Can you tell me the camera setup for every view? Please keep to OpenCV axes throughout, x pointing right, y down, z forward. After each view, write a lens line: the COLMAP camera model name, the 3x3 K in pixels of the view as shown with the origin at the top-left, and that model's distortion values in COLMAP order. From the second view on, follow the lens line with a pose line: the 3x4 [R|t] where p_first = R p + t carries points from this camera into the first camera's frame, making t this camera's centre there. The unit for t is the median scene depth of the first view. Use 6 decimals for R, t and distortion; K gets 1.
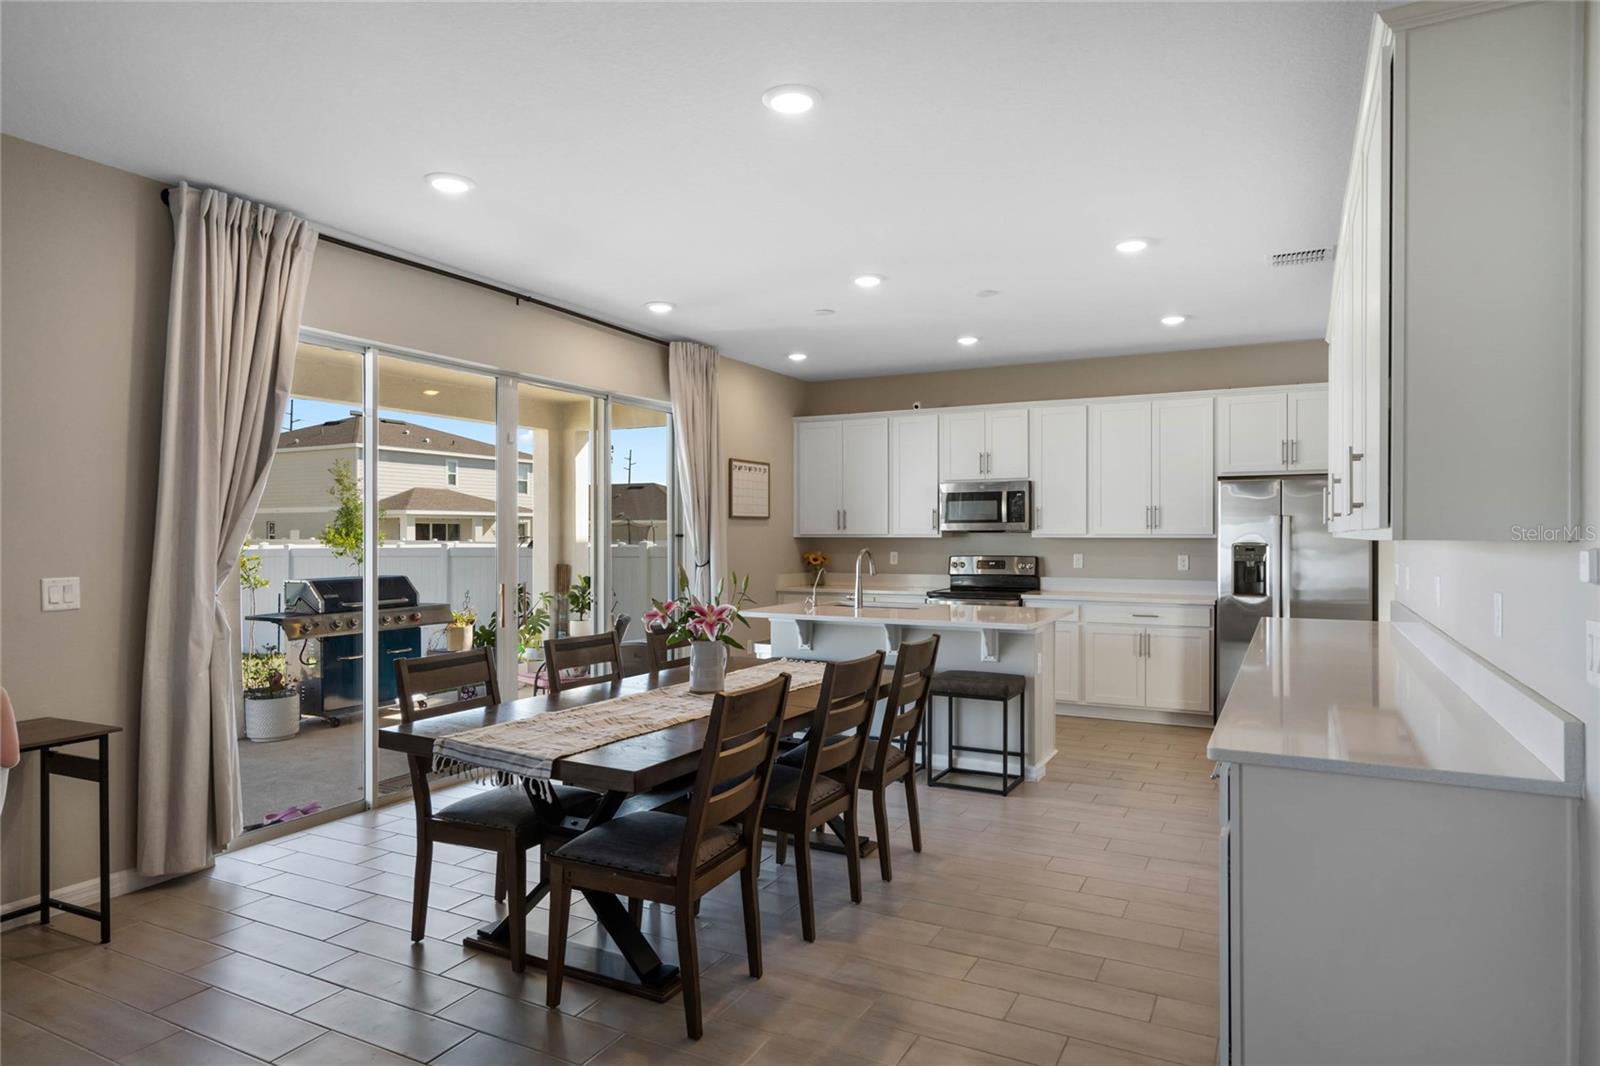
lens RADIAL K [[958.4, 0, 799.6], [0, 958.4, 533.4], [0, 0, 1]] dist [-0.000445, 0.000006]
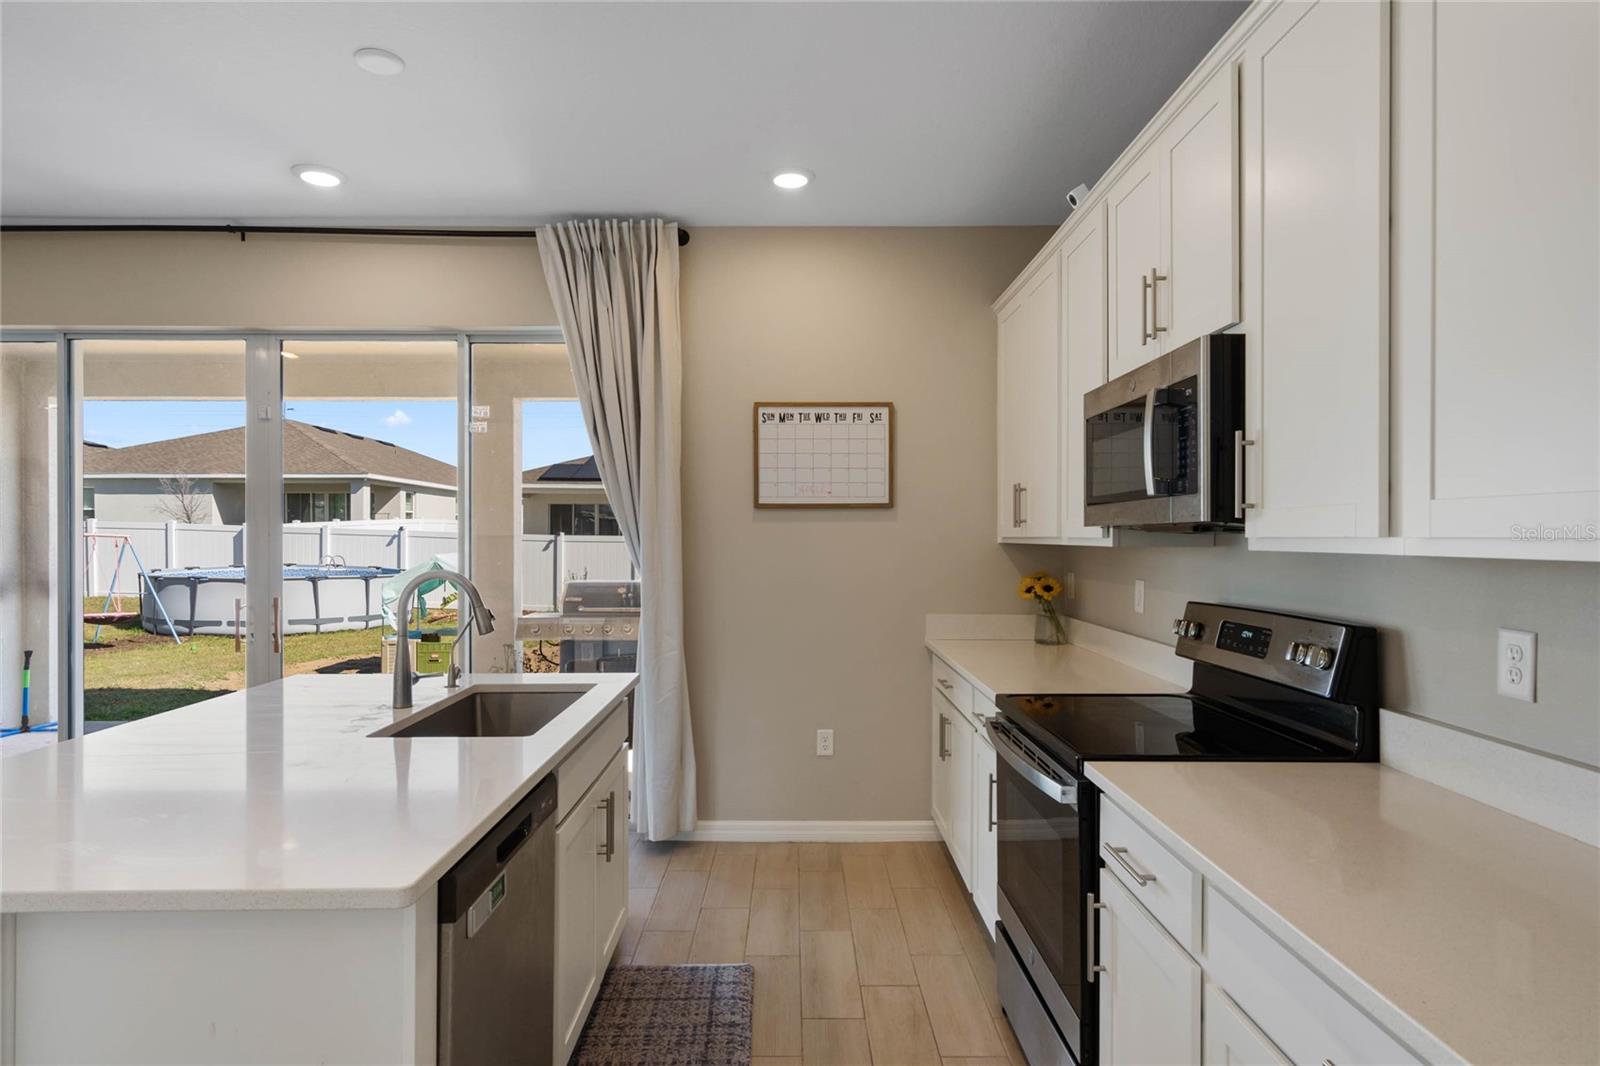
lens RADIAL K [[867.0, 0, 799.7], [0, 867.0, 533.6], [0, 0, 1]] dist [0.001484, 0.000093]
pose [[0.468745, -0.000558, -0.883334, 0.386775], [0.001467, 0.999999, 0.000147, -0.000888], [0.883333, -0.001365, 0.468745, 0.768645]]
